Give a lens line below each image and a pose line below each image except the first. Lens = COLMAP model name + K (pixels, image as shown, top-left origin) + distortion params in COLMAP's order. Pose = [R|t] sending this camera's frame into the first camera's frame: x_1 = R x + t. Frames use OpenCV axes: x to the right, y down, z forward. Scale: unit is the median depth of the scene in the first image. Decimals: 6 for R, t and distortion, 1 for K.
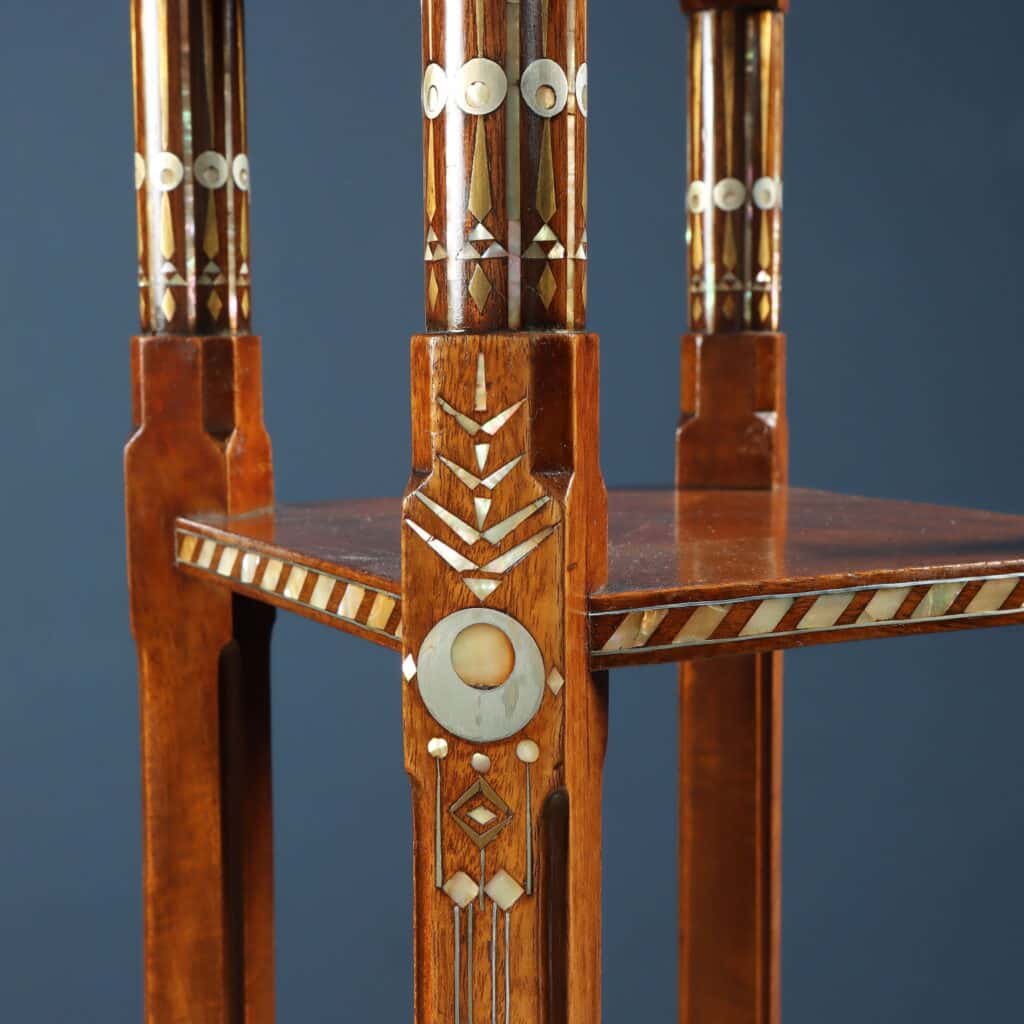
lens RADIAL K [[1733.8, 0, 512.0], [0, 1733.8, 512.0], [0, 0, 1]] dist [0.013977, 0.138053]
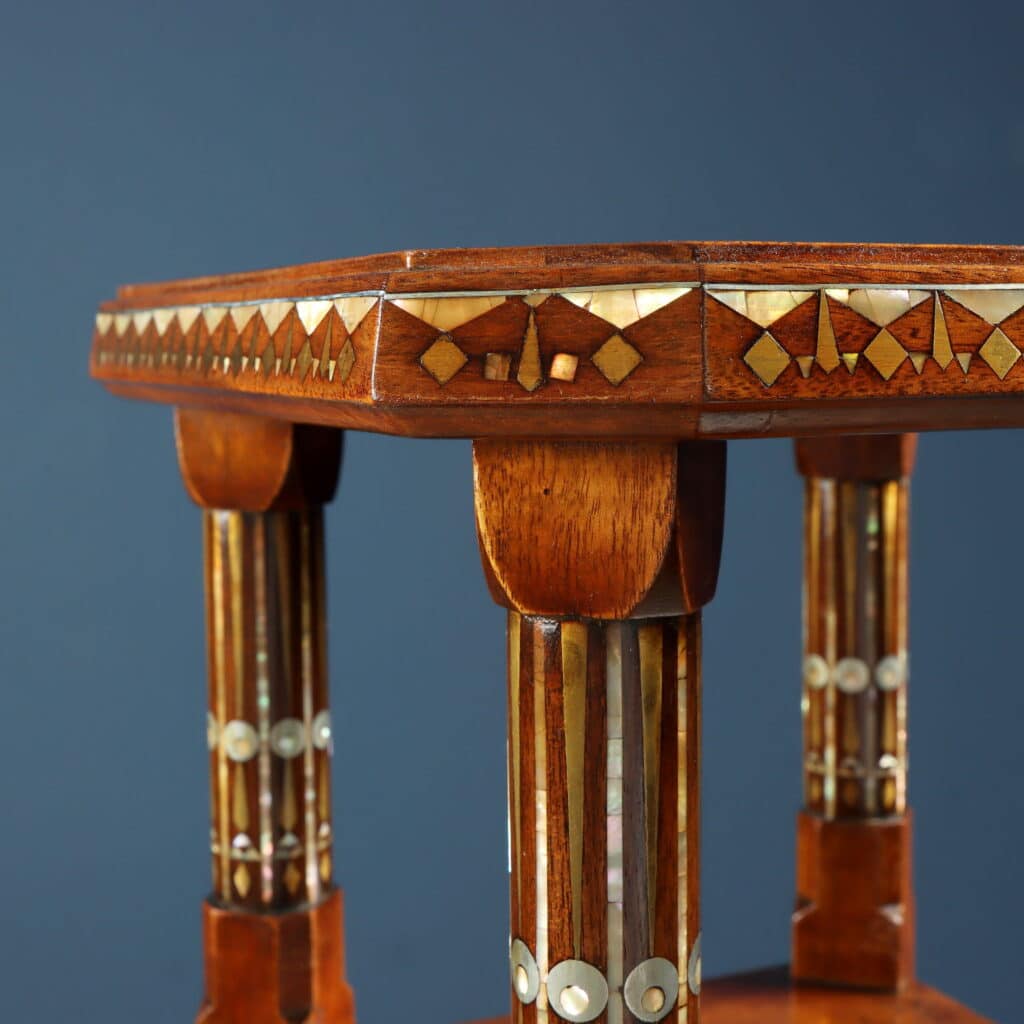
lens RADIAL K [[1704.6, 0, 512.0], [0, 1704.6, 512.0], [0, 0, 1]] dist [0.018860, 0.091932]
pose [[0.998184, 0.001450, -0.060223, 0.000182], [-0.001788, 0.999983, -0.005551, -0.319049], [0.060213, 0.005649, 0.998170, 0.100993]]
